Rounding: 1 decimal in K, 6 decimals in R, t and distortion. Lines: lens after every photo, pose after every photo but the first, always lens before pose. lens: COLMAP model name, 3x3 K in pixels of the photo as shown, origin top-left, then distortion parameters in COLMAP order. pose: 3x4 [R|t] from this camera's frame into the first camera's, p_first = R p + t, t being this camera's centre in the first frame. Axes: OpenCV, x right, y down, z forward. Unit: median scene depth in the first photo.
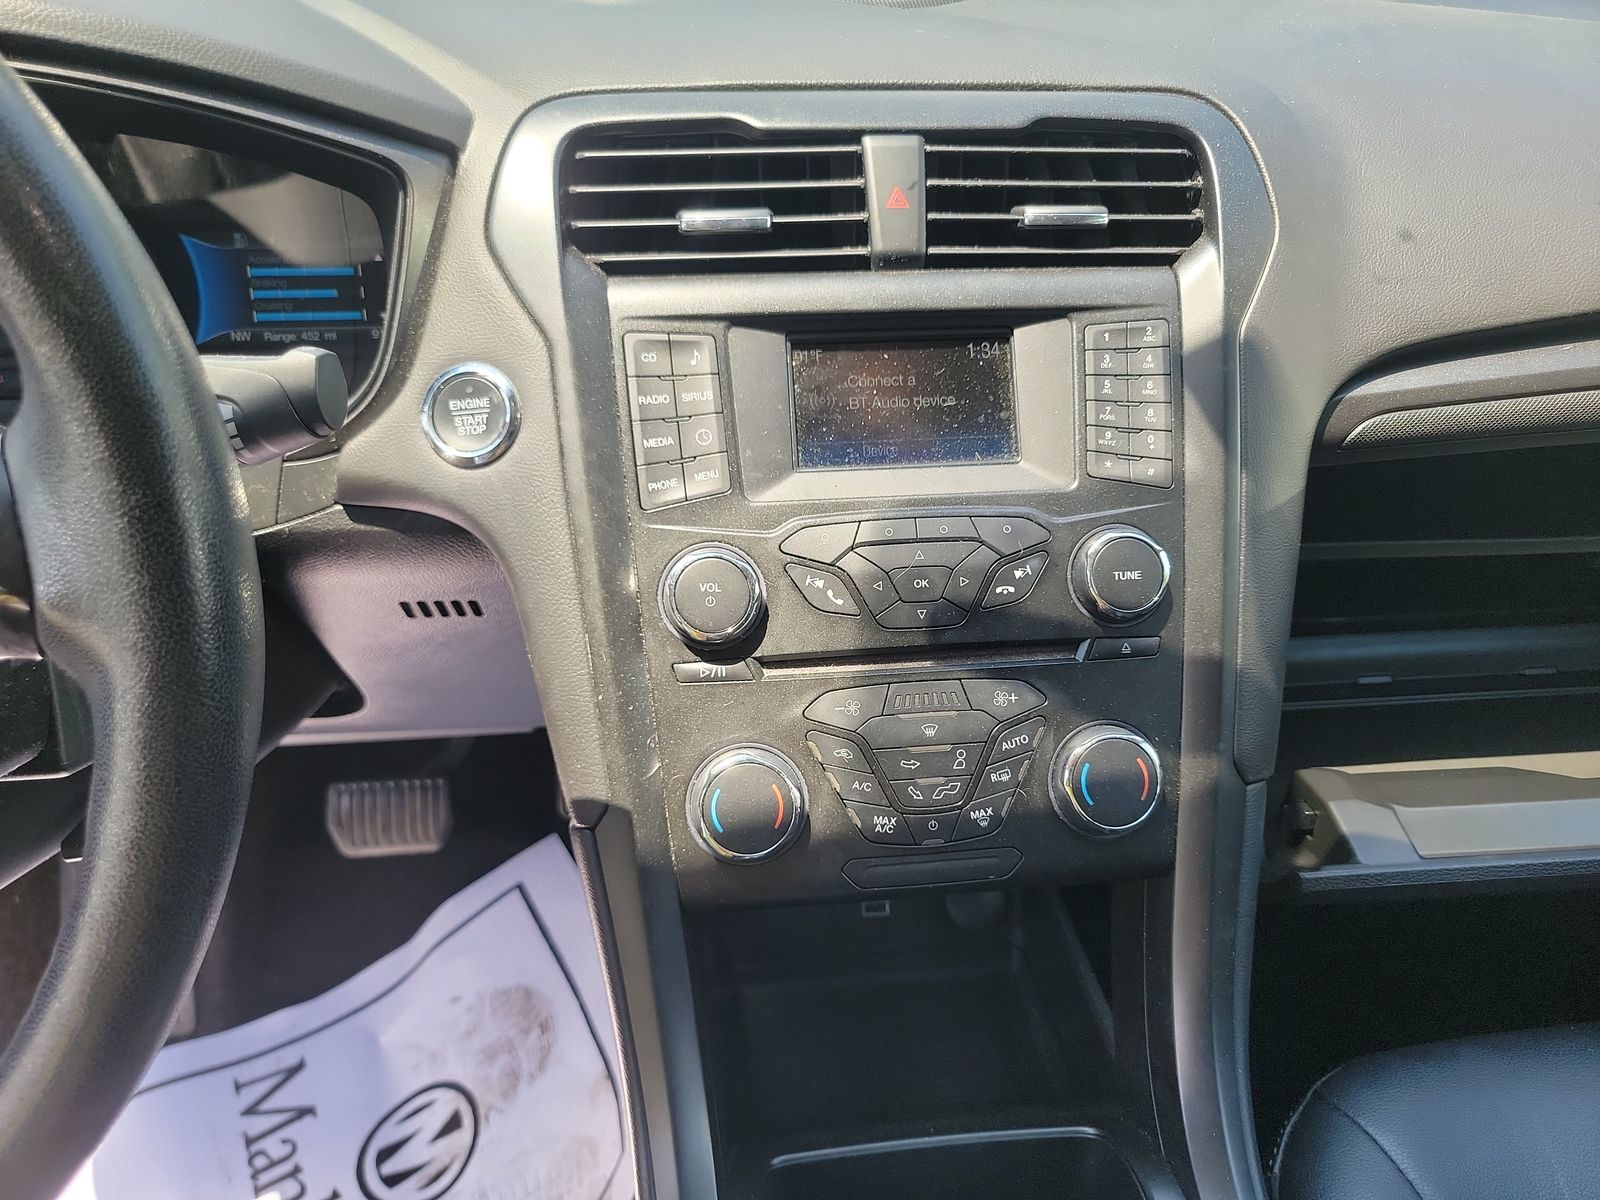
lens RADIAL K [[1112.9, 0, 784.3], [0, 1112.9, 592.6], [0, 0, 1]] dist [0.045291, -0.040661]
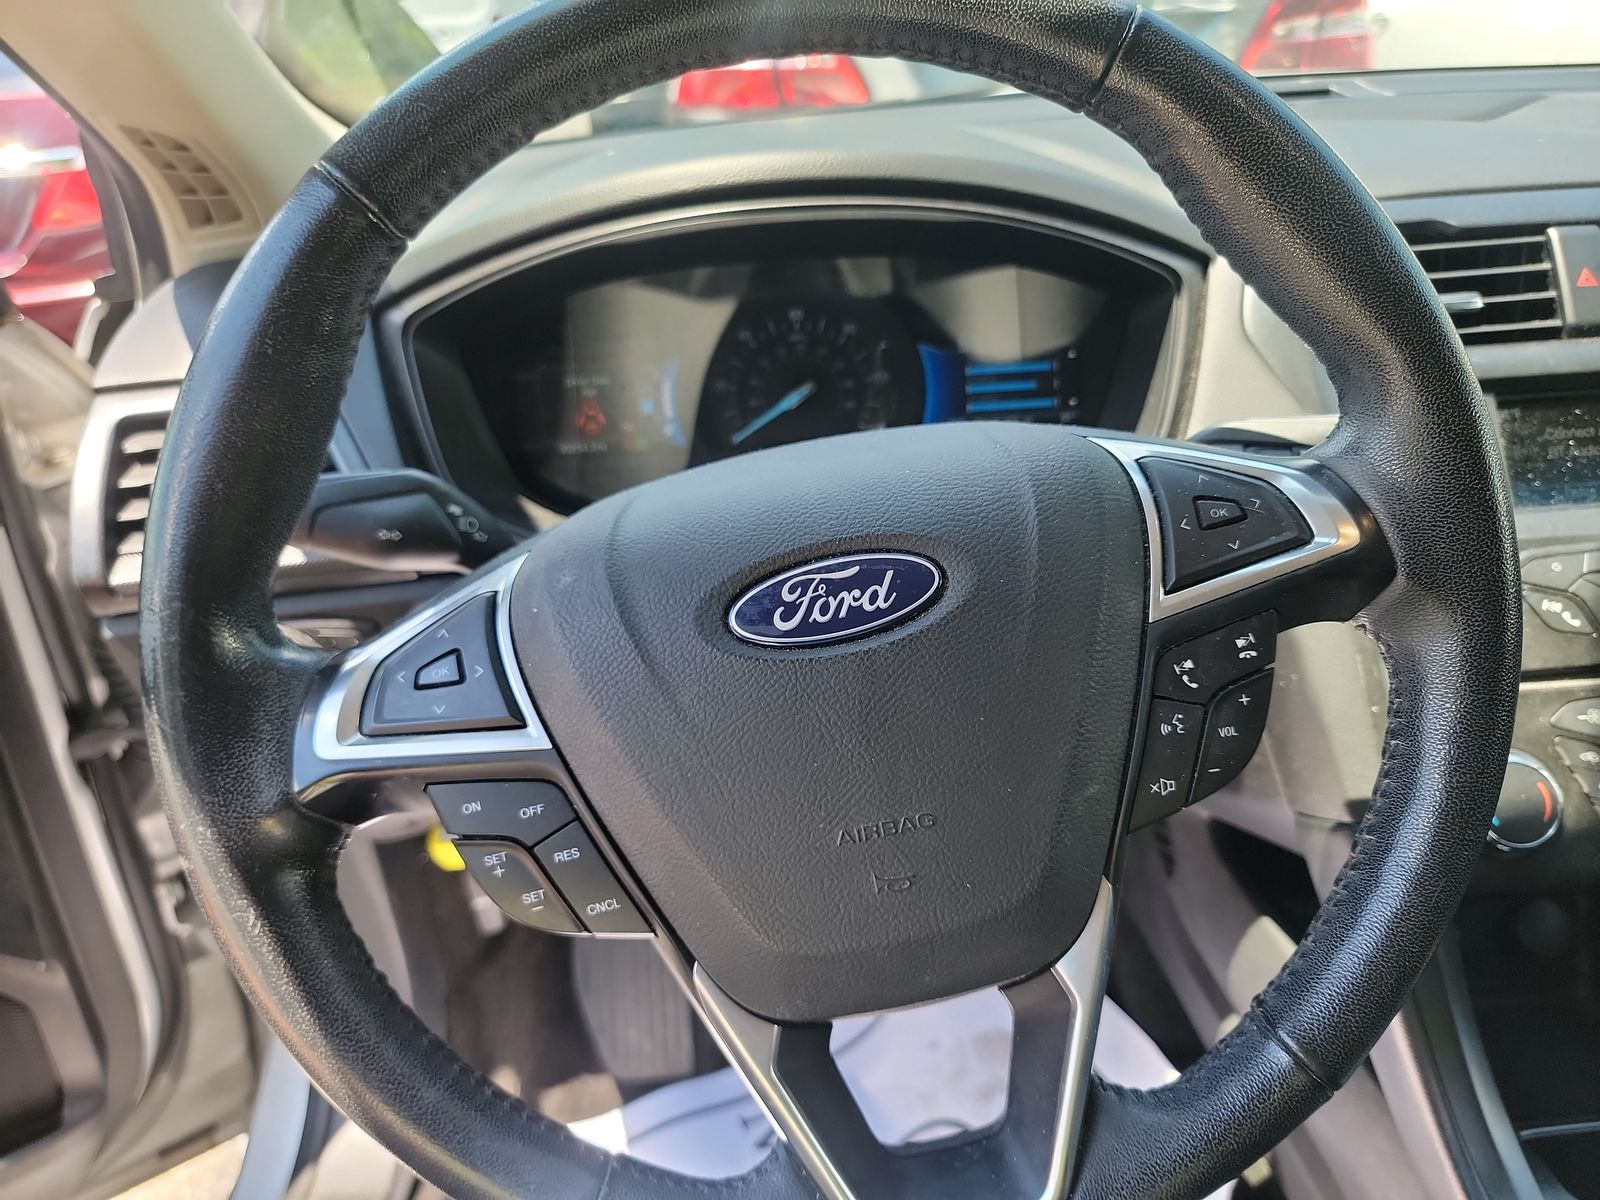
lens RADIAL K [[1112.9, 0, 812.4], [0, 1112.9, 604.5], [0, 0, 1]] dist [0.045291, -0.040661]
pose [[0.996111, -0.026801, -0.083929, -0.604940], [0.019516, 0.996065, -0.086451, 0.071056], [0.085915, 0.084477, 0.992715, -0.201329]]
